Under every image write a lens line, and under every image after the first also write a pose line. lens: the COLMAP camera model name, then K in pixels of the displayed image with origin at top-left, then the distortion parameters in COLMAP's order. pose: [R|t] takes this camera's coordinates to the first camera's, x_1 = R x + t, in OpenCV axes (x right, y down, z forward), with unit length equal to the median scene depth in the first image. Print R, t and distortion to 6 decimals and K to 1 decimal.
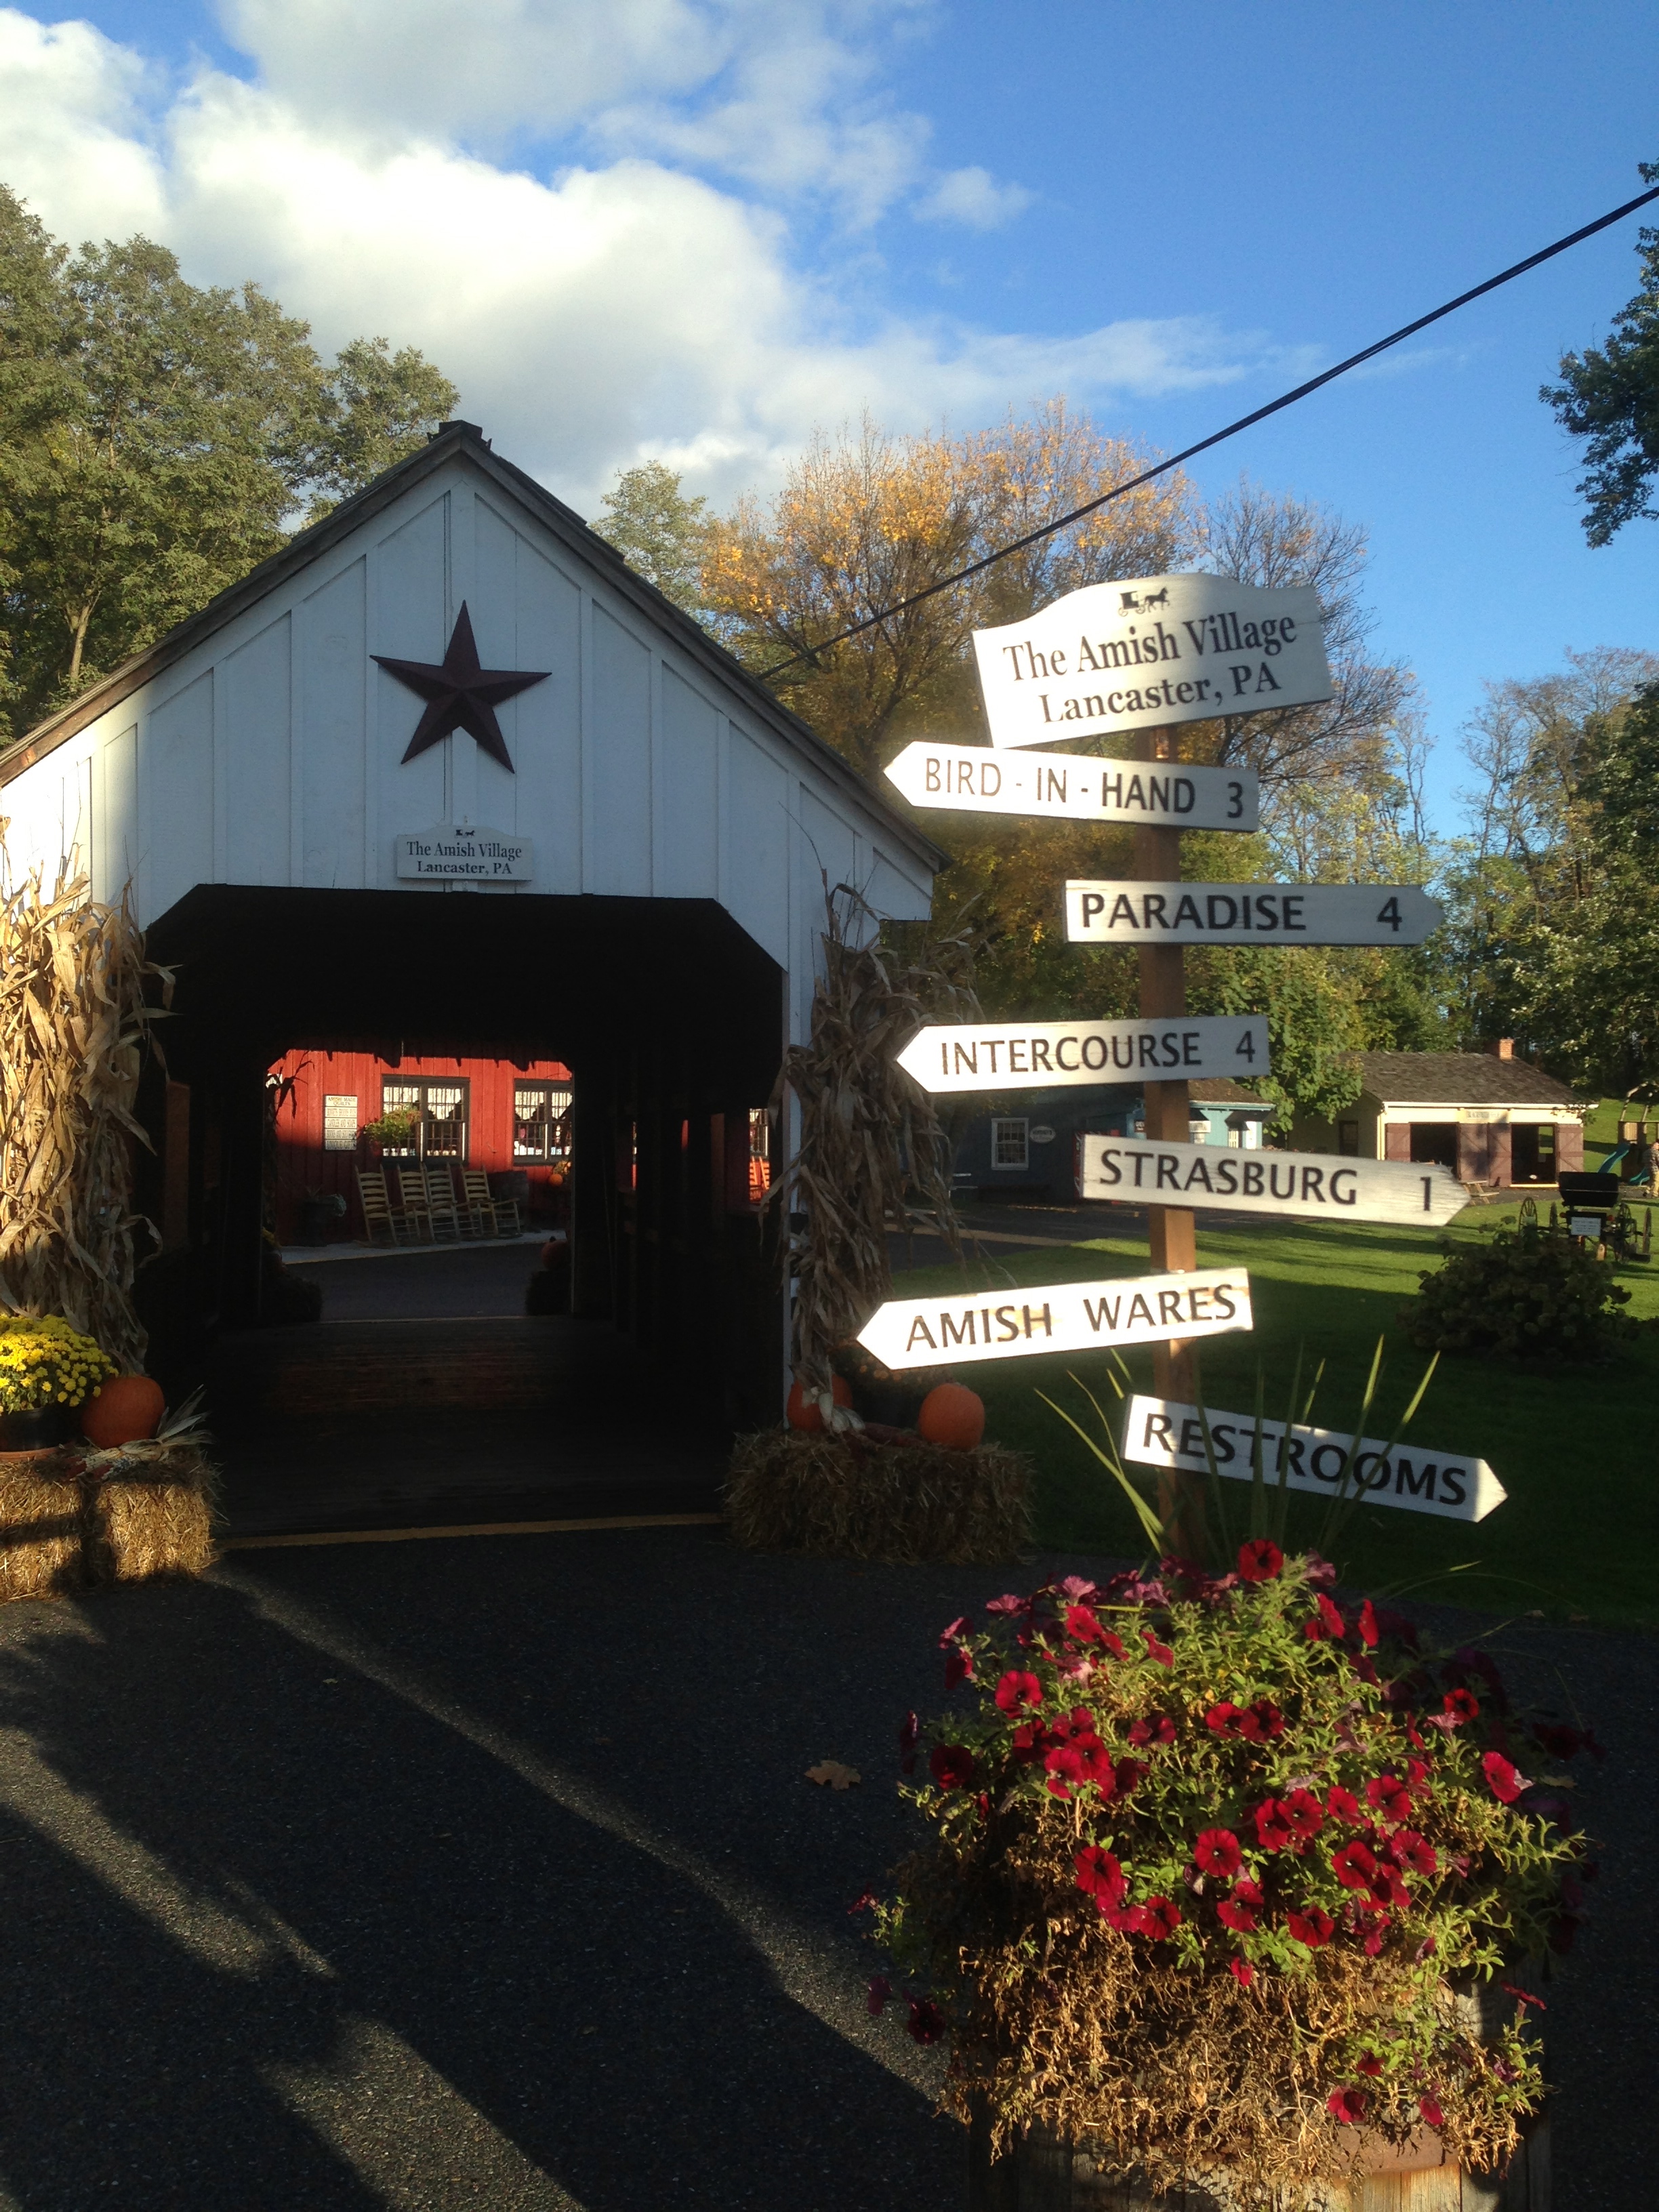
lens RADIAL K [[2056.1, 0, 838.4], [0, 2056.1, 1153.2], [0, 0, 1]] dist [0.051702, 0.000000]
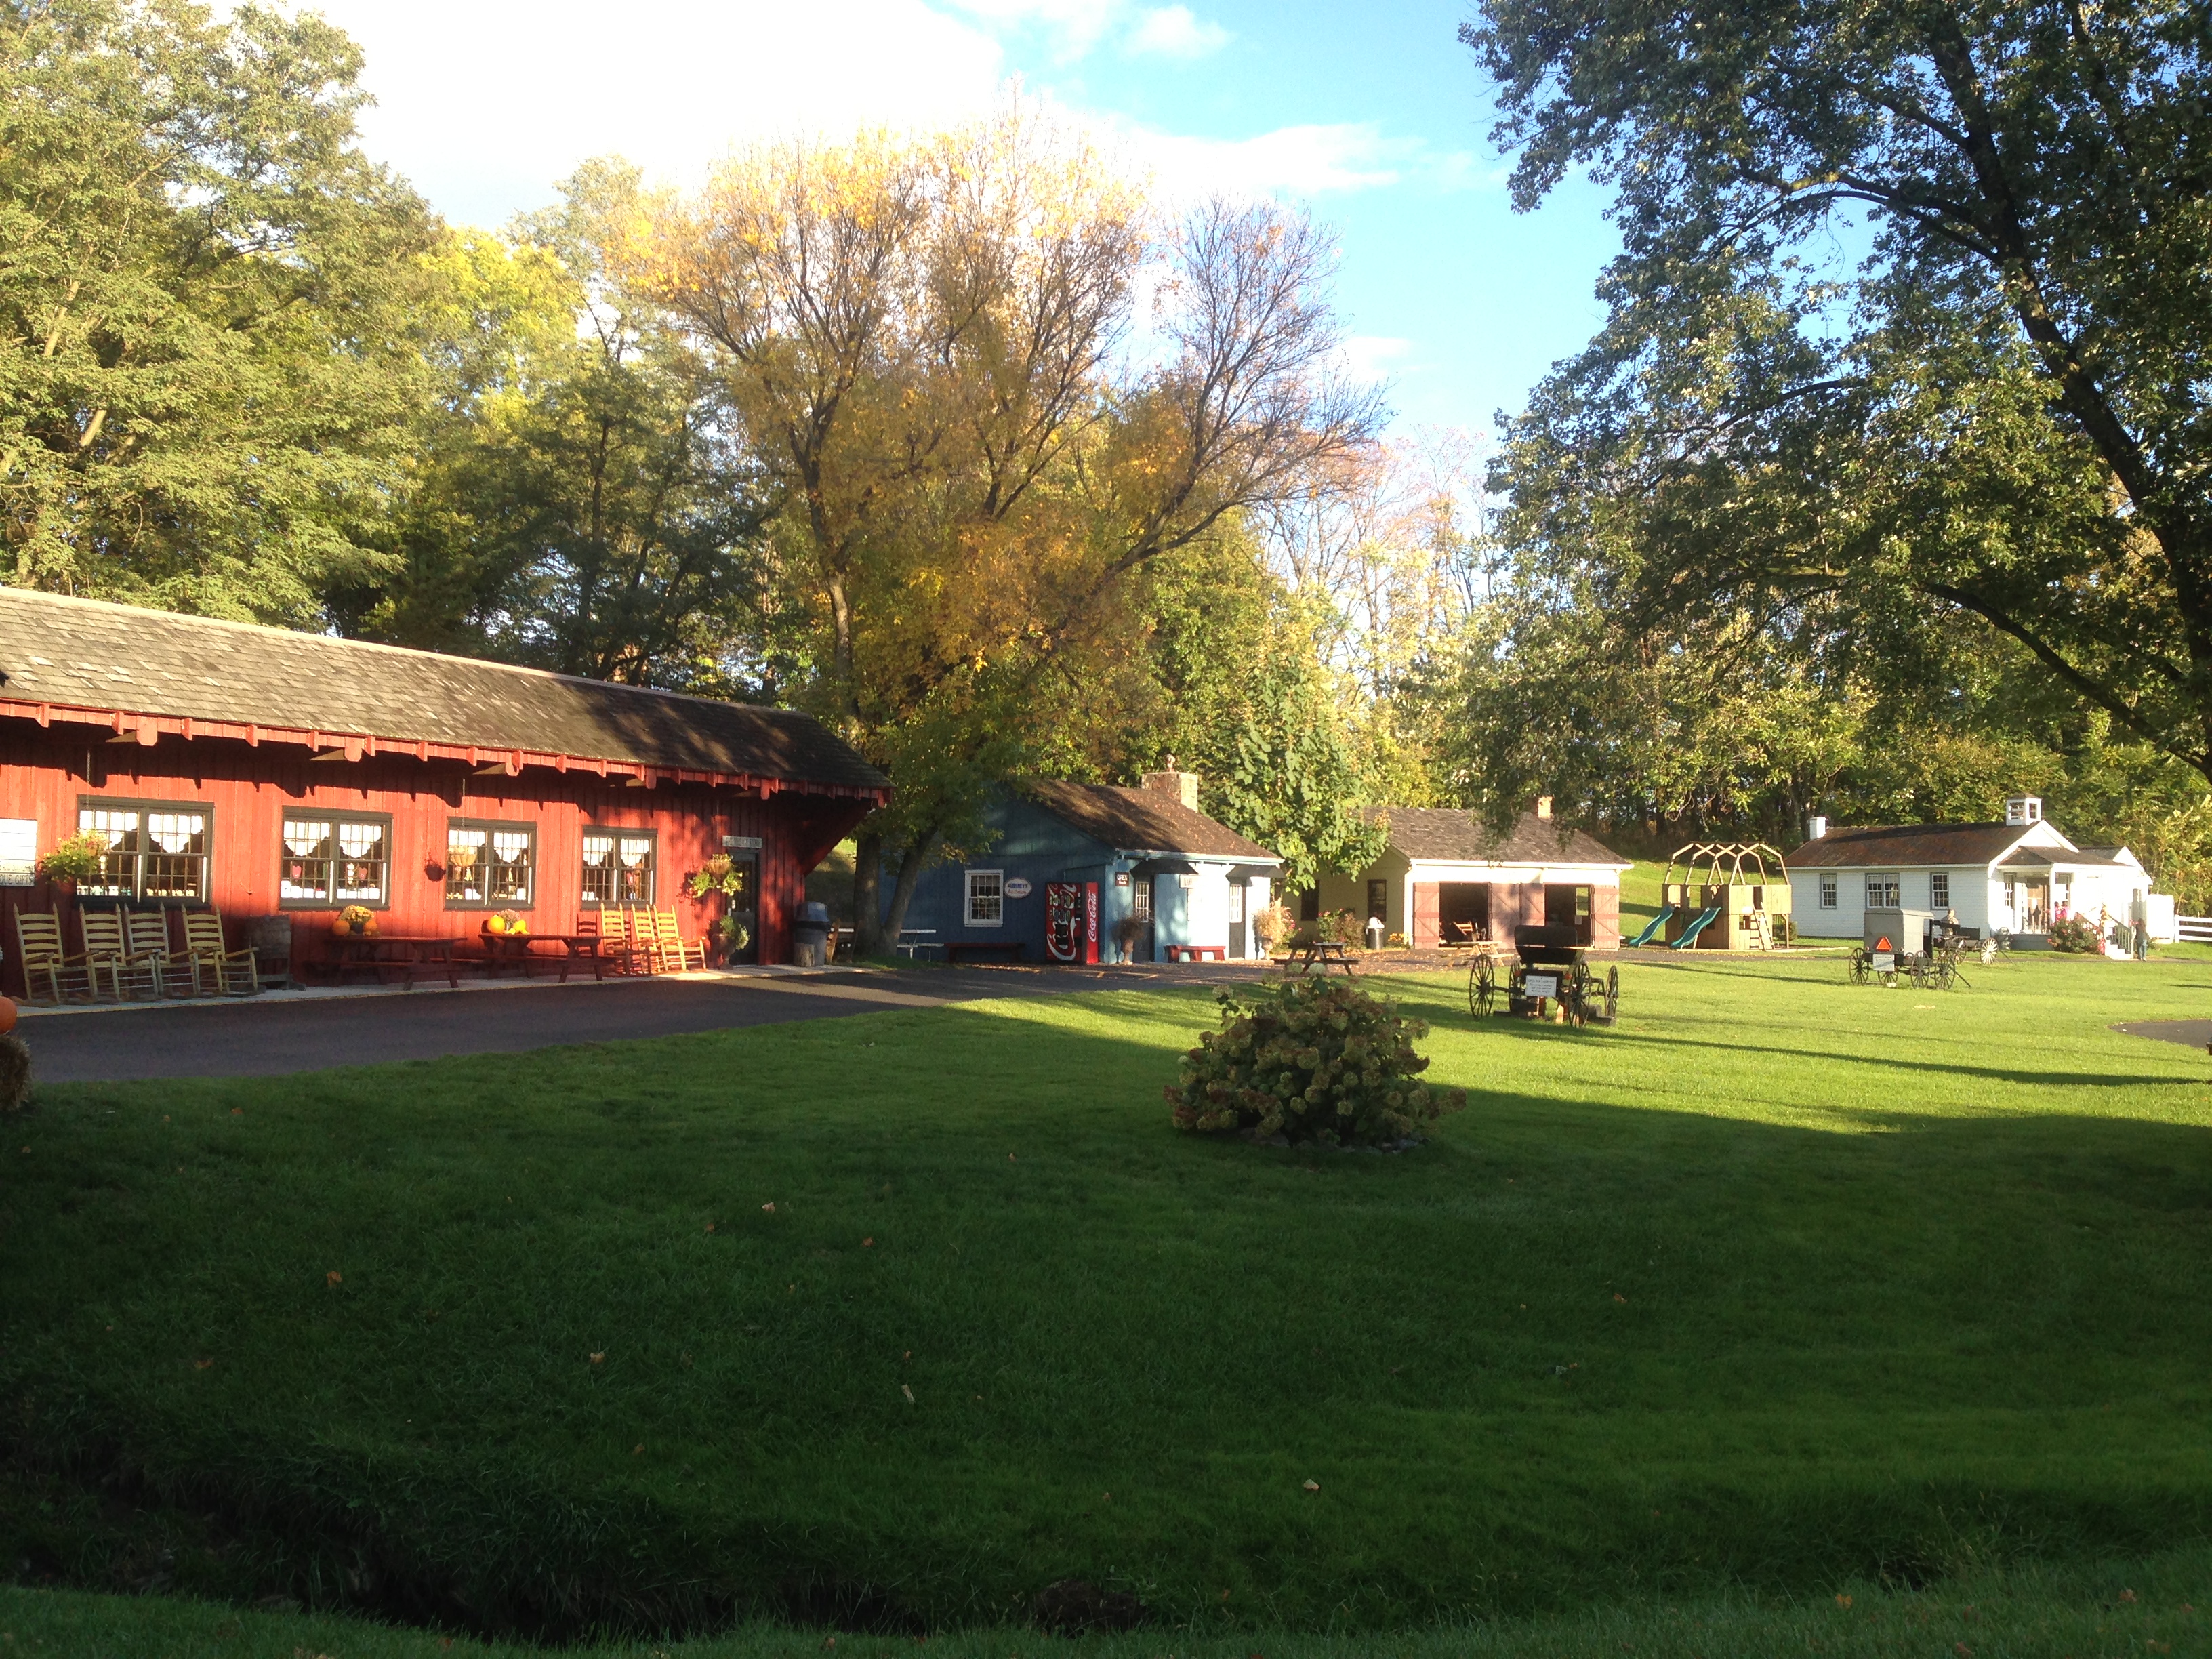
lens RADIAL K [[2056.1, 0, 1113.8], [0, 2056.1, 896.8], [0, 0, 1]] dist [0.051702, 0.000000]
pose [[0.997244, 0.006280, 0.073922, 0.117202], [-0.005420, 0.999915, -0.011821, 0.008854], [-0.073990, 0.011387, 0.997194, 0.129493]]
